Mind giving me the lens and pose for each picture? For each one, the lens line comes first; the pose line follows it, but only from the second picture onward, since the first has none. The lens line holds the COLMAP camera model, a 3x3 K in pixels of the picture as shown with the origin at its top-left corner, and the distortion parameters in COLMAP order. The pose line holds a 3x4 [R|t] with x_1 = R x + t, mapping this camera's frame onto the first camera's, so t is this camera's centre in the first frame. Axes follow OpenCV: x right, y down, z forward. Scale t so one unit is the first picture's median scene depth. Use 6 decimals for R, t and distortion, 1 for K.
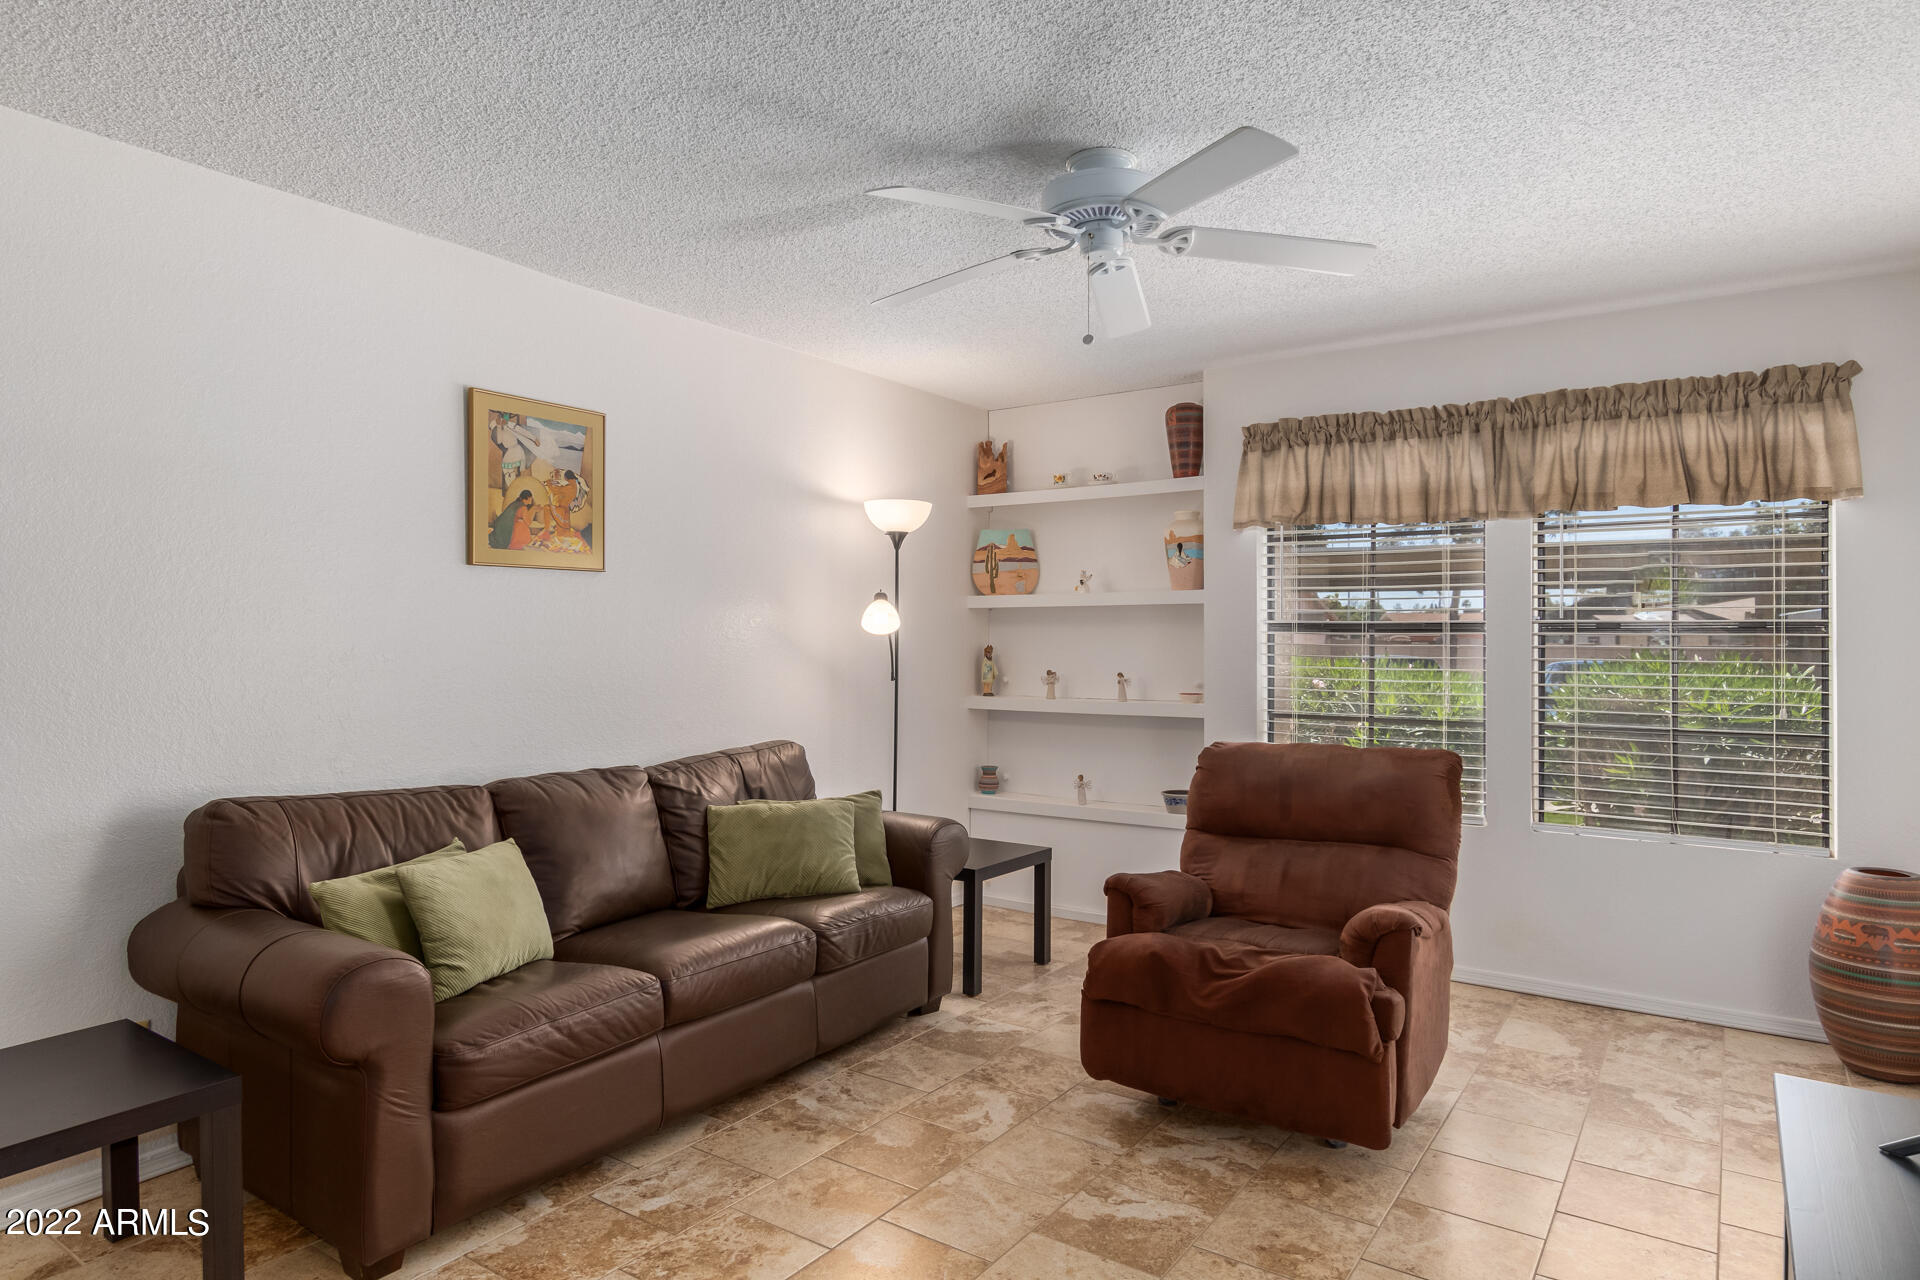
lens RADIAL K [[1088.1, 0, 971.9], [0, 1088.1, 639.3], [0, 0, 1]] dist [-0.004743, -0.000286]
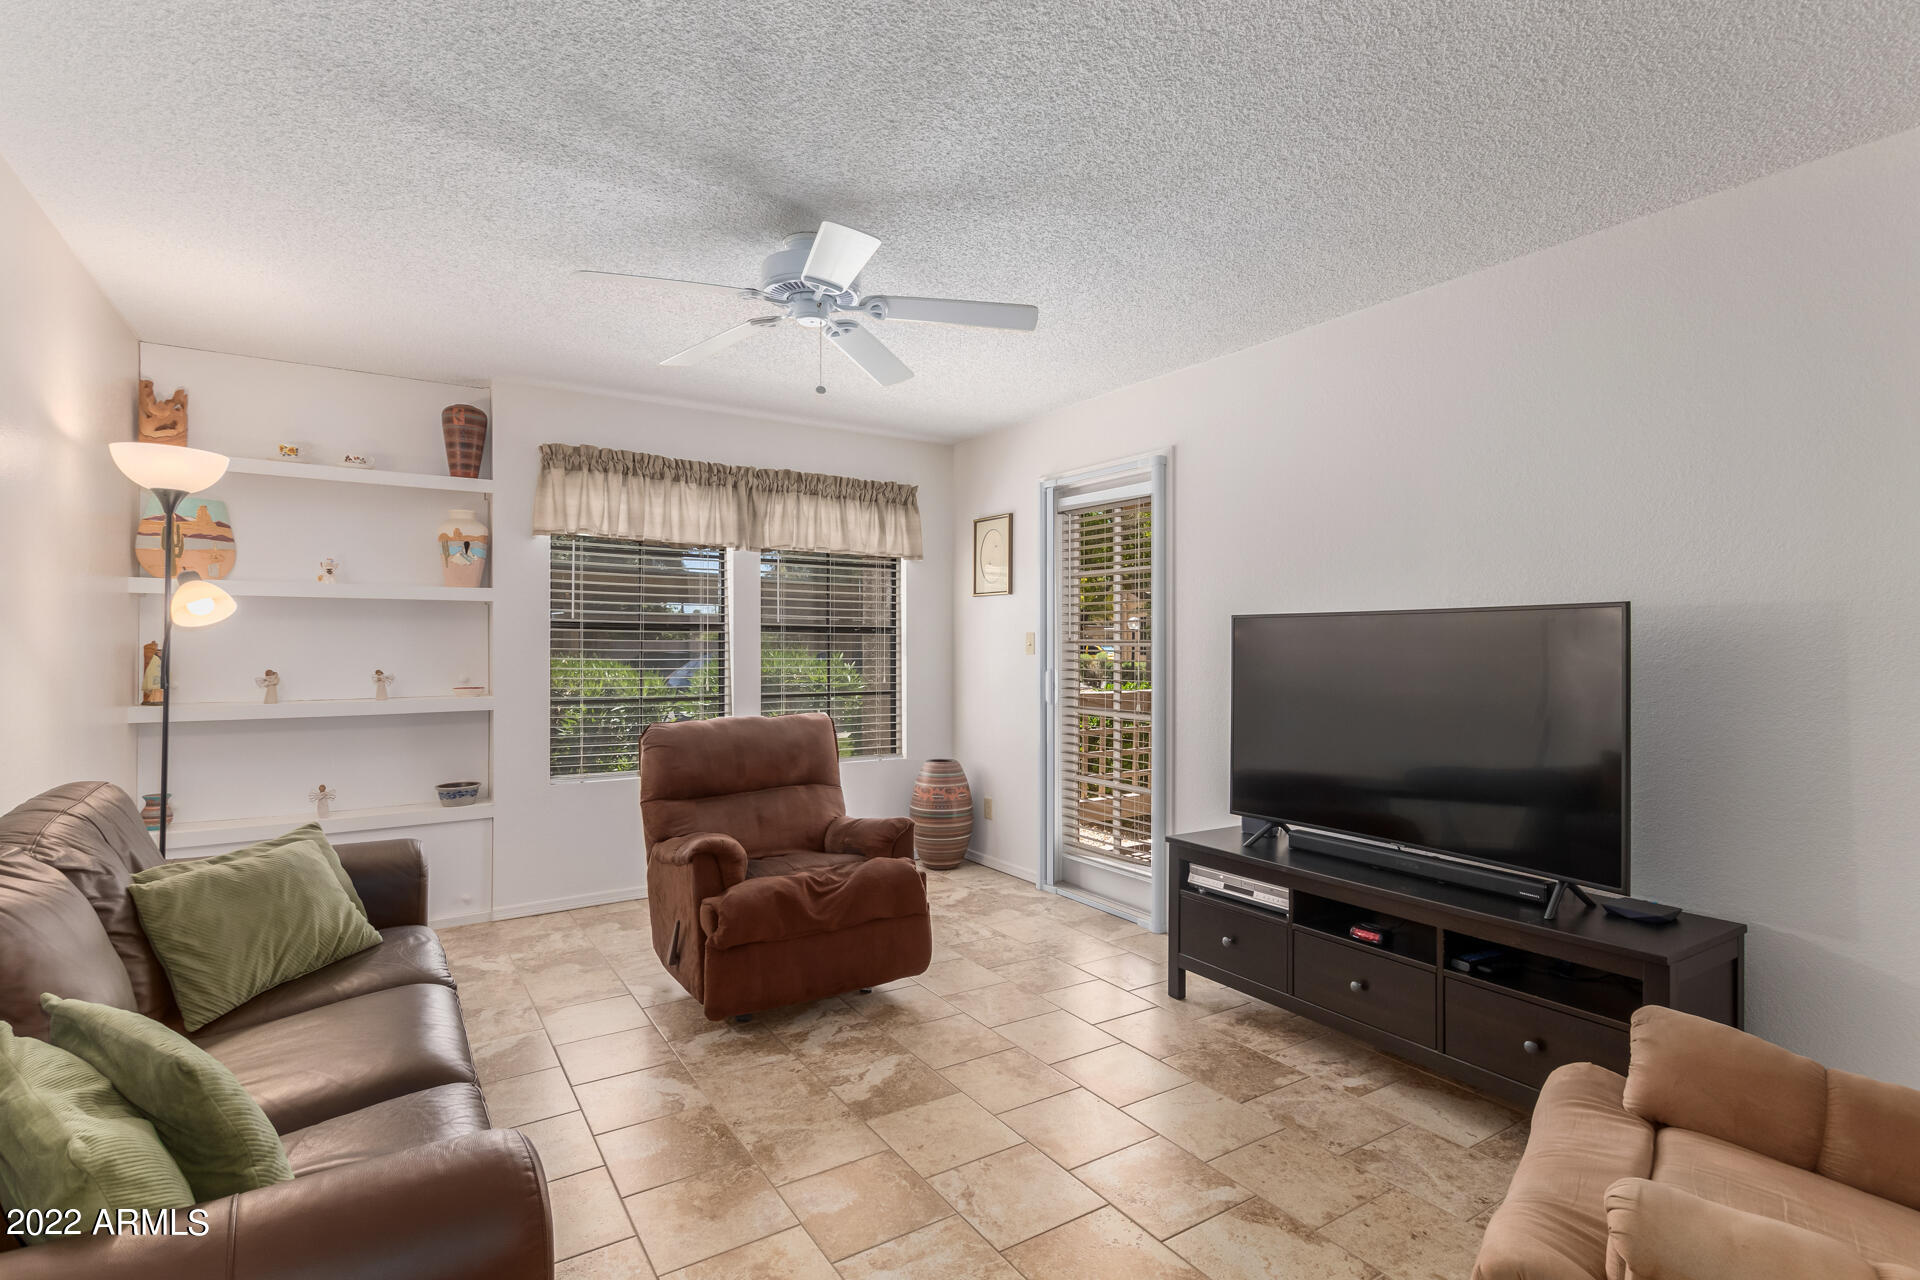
lens RADIAL K [[891.6, 0, 947.0], [0, 891.6, 635.7], [0, 0, 1]] dist [0.002746, -0.002294]
pose [[0.400654, 0.004799, 0.916217, -0.457283], [-0.004366, 0.999985, -0.003328, 0.001675], [-0.916219, -0.002667, 0.400669, 0.285229]]
